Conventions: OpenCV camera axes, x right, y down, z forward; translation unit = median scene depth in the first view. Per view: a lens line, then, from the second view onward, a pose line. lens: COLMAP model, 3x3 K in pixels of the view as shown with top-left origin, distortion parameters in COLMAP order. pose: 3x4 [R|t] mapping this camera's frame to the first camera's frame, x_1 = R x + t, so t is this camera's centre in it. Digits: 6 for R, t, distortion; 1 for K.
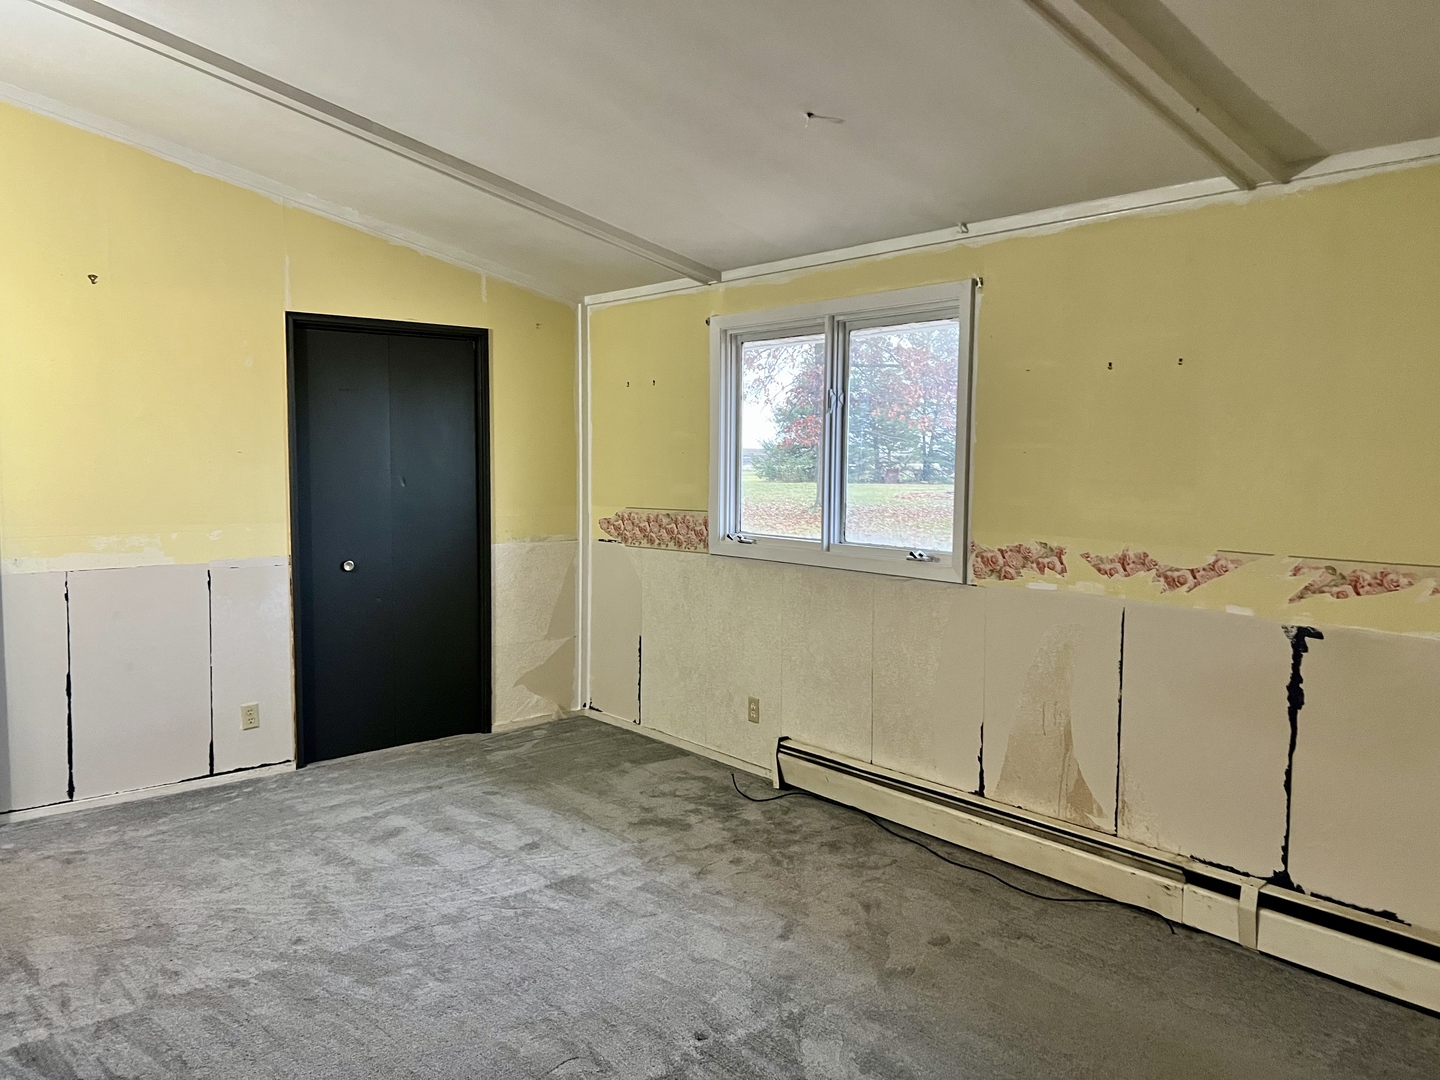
lens RADIAL K [[1086.1, 0, 720.4], [0, 1086.1, 554.2], [0, 0, 1]] dist [0.062983, -0.075028]
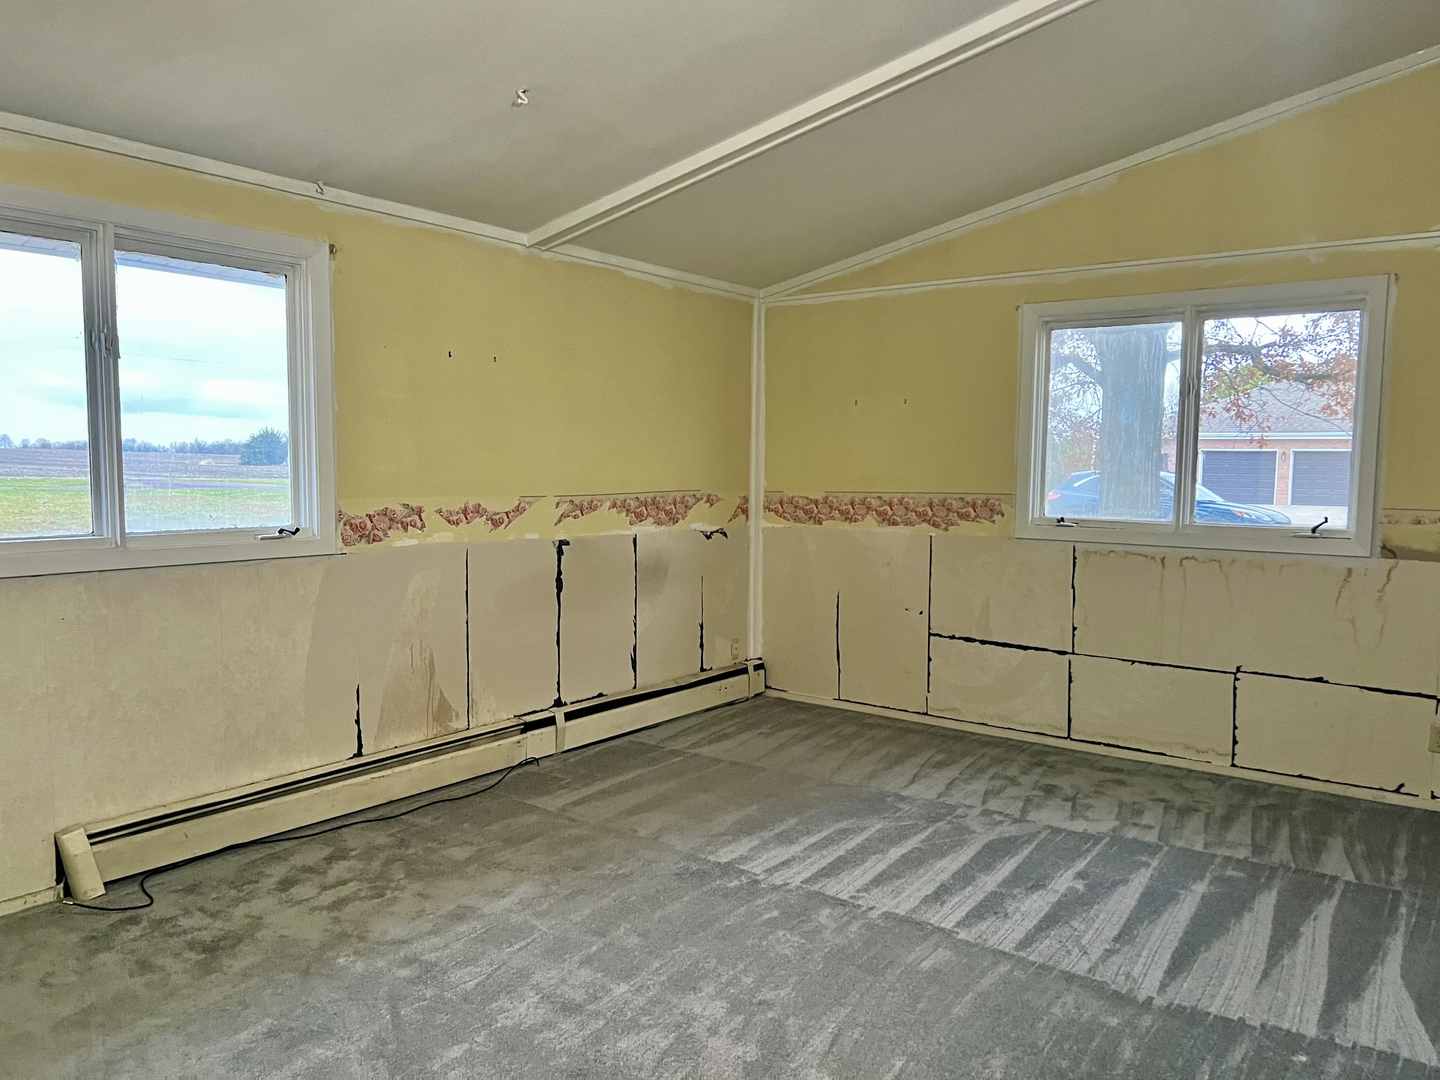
lens RADIAL K [[1086.1, 0, 725.9], [0, 1086.1, 530.1], [0, 0, 1]] dist [0.062983, -0.075028]
pose [[-0.233444, -0.101631, 0.967044, -0.875863], [0.046754, 0.992199, 0.115561, -0.099120], [-0.971246, 0.072190, -0.226872, 0.949335]]
